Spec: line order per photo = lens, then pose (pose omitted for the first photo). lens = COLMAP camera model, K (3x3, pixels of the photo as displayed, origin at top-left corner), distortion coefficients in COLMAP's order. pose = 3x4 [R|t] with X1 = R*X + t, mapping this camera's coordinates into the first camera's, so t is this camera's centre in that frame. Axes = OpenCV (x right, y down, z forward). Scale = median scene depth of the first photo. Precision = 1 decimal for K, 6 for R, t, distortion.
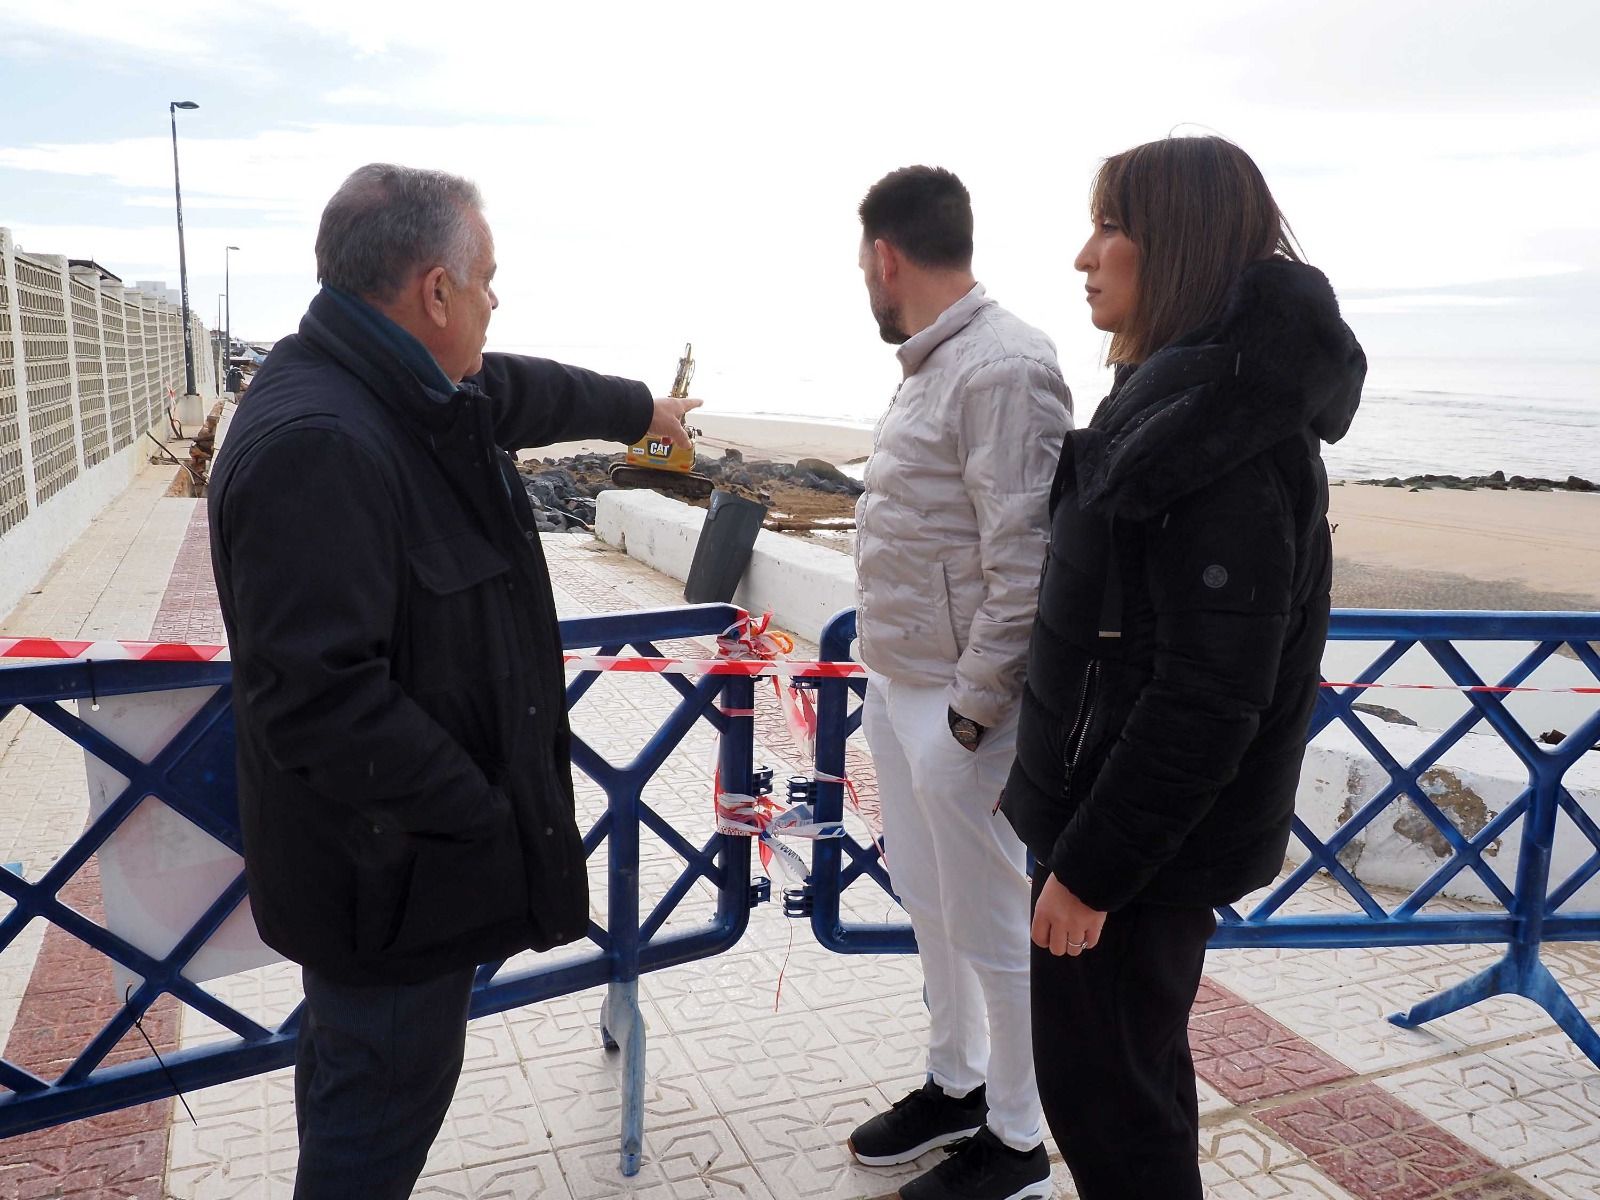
lens RADIAL K [[1244.9, 0, 805.6], [0, 1244.9, 607.9], [0, 0, 1]] dist [-0.033634, 0.012824]
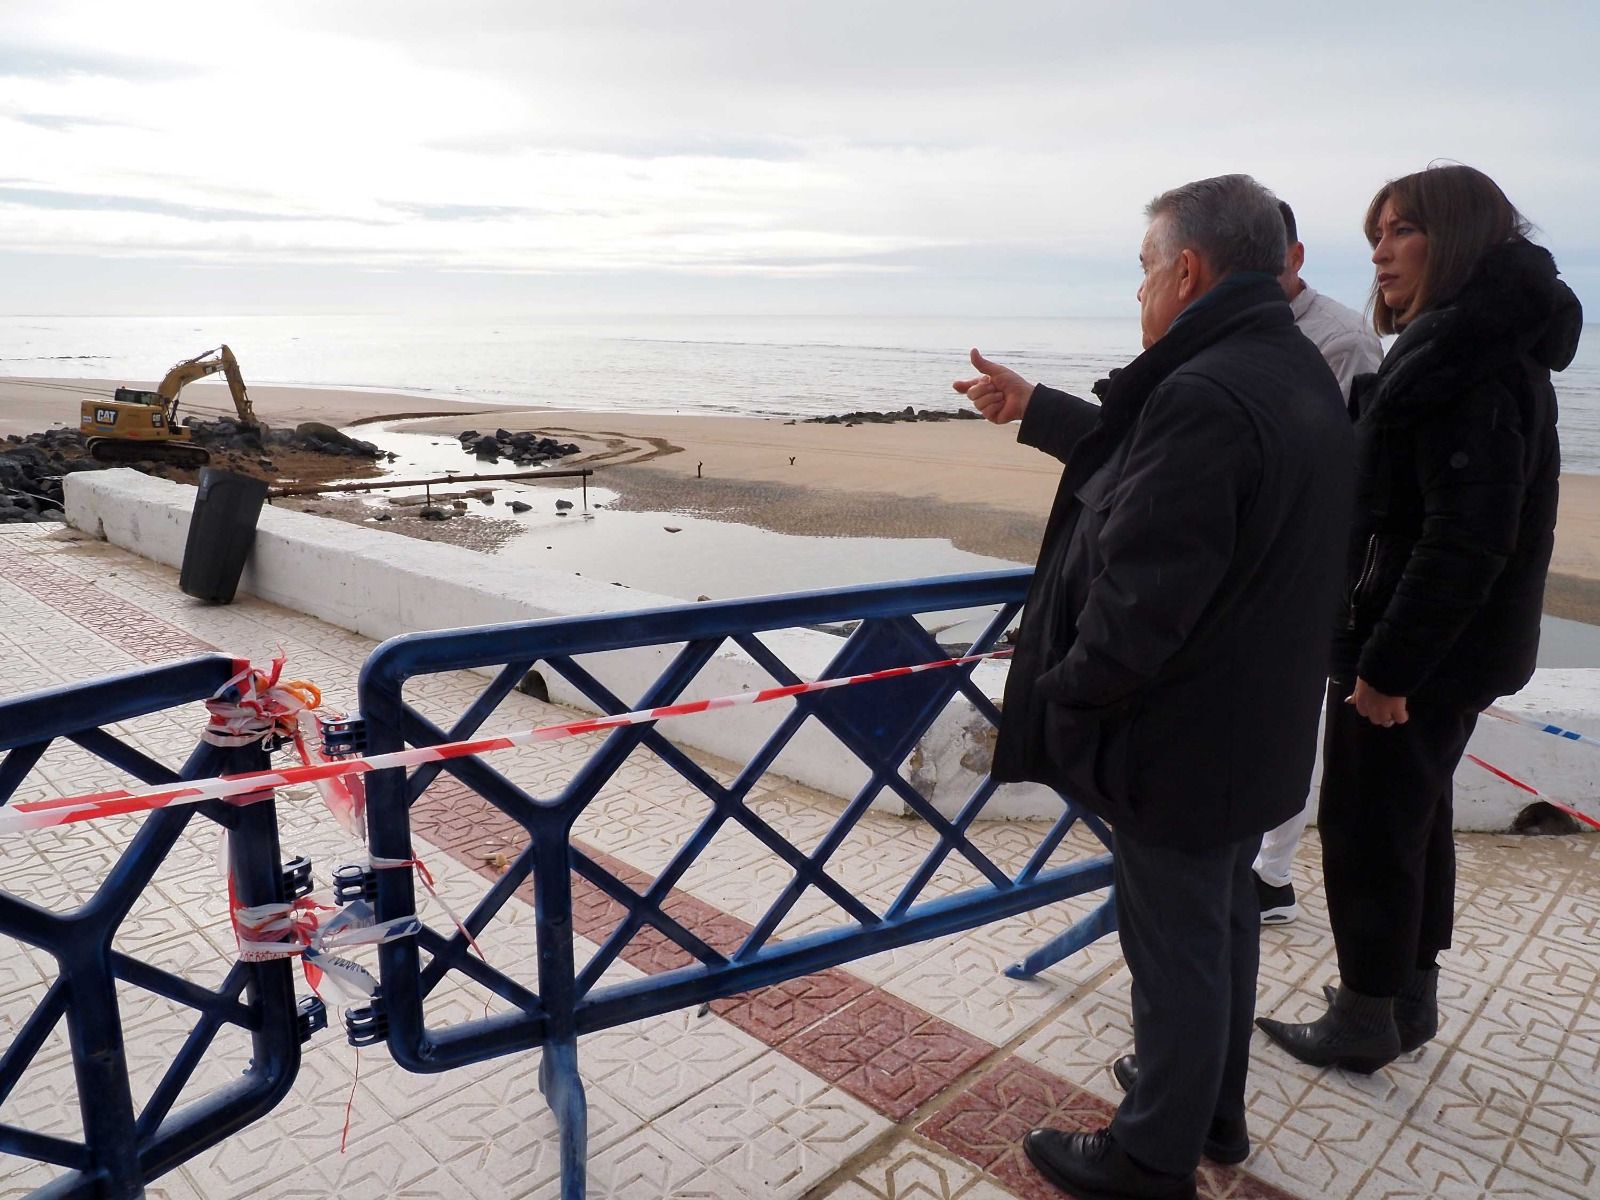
lens RADIAL K [[1154.9, 0, 805.9], [0, 1154.9, 606.5], [0, 0, 1]] dist [-0.056612, 0.032950]
pose [[0.917095, -0.103491, 0.385002, -0.001625], [0.085048, 0.994275, 0.064679, -0.041022], [-0.389492, -0.026573, 0.920646, 0.255763]]
